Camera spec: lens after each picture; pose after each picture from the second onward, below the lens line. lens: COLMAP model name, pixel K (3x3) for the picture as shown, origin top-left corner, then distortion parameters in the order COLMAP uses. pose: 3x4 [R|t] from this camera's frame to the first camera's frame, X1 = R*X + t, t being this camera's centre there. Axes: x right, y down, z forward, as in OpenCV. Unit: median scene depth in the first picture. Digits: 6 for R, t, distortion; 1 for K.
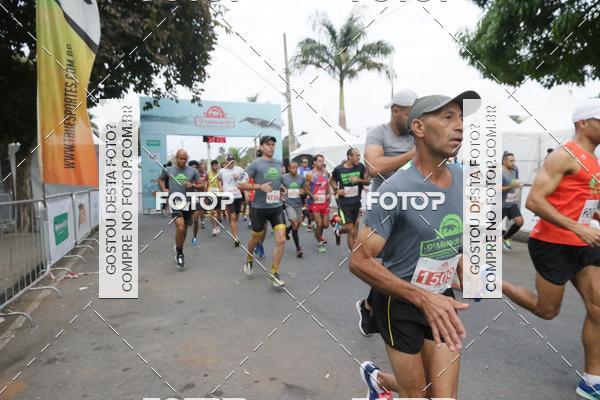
lens RADIAL K [[408.0, 0, 303.3], [0, 408.0, 196.1], [0, 0, 1]] dist [-0.001667, 0.006072]
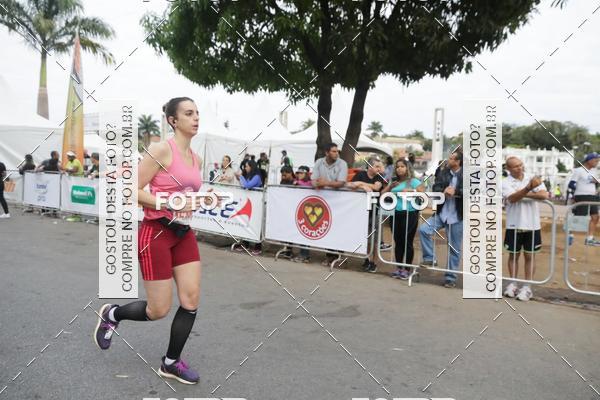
lens RADIAL K [[405.8, 0, 303.9], [0, 405.8, 197.4], [0, 0, 1]] dist [-0.006420, 0.006813]
pose [[0.815512, 0.039239, 0.577409, 0.101752], [-0.038770, 0.999162, -0.013142, 0.008082], [-0.577441, -0.011669, 0.816349, 0.015989]]
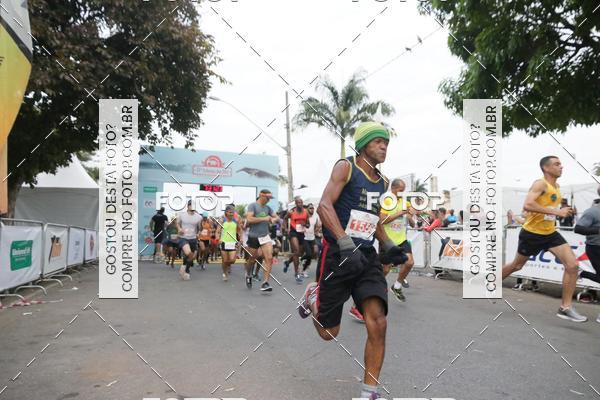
lens RADIAL K [[405.8, 0, 303.9], [0, 405.8, 197.4], [0, 0, 1]] dist [-0.006420, 0.006813]
pose [[0.999539, 0.019218, -0.023509, 0.038598], [-0.022426, 0.989203, -0.144824, 0.026437], [0.020472, 0.145284, 0.989178, 0.014054]]
